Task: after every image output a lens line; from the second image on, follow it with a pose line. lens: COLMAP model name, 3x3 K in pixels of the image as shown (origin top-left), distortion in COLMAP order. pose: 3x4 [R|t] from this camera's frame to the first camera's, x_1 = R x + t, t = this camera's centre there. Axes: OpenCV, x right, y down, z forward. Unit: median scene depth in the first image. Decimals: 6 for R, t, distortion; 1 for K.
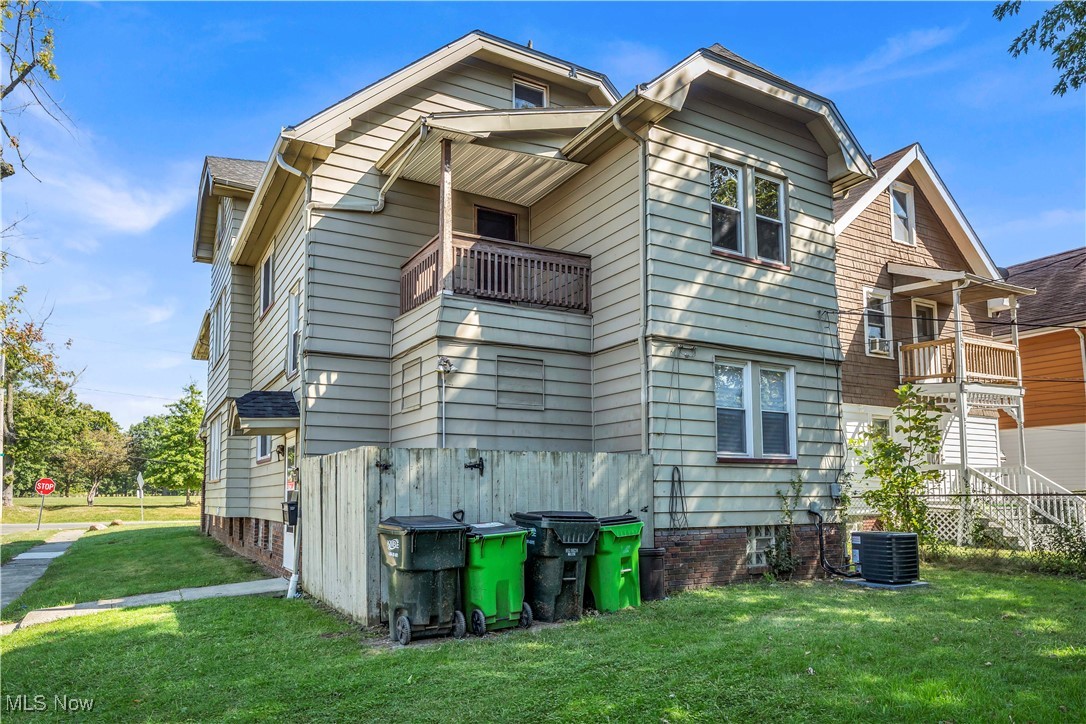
lens RADIAL K [[732.1, 0, 543.6], [0, 732.1, 443.0], [0, 0, 1]] dist [-0.010239, -0.010787]
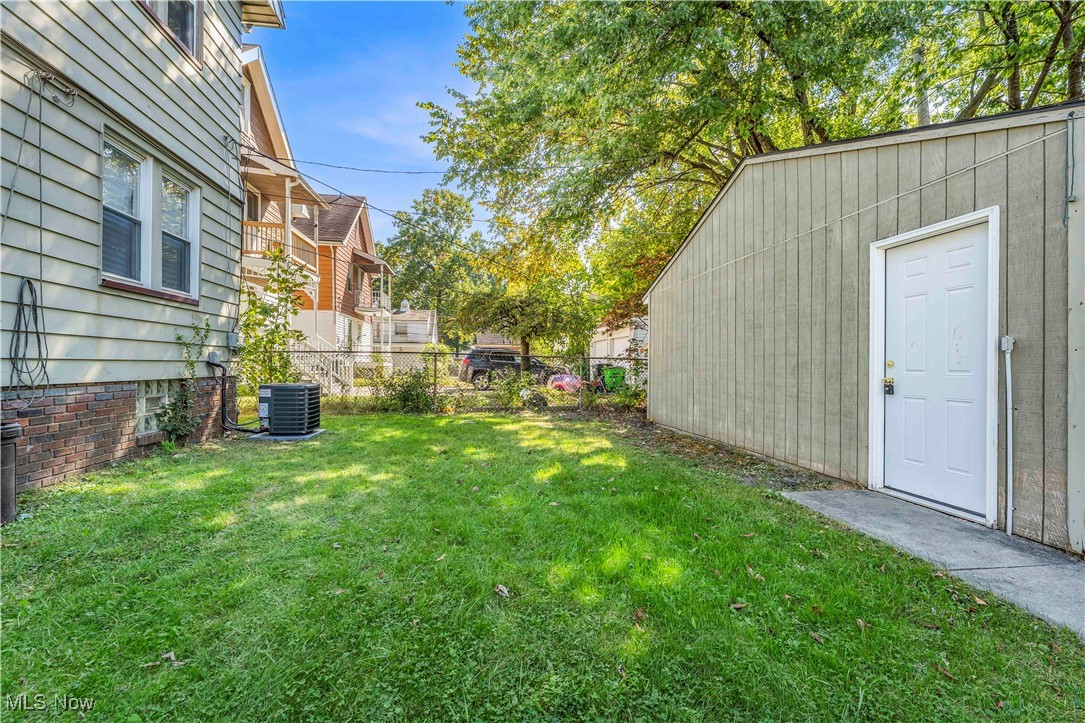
lens RADIAL K [[481.4, 0, 537.9], [0, 481.4, 360.5], [0, 0, 1]] dist [-0.000832, -0.000611]
pose [[0.381957, 0.016139, 0.924039, -0.012297], [-0.081338, 0.996555, 0.016216, 0.050429], [-0.920594, -0.081353, 0.381953, 0.428021]]
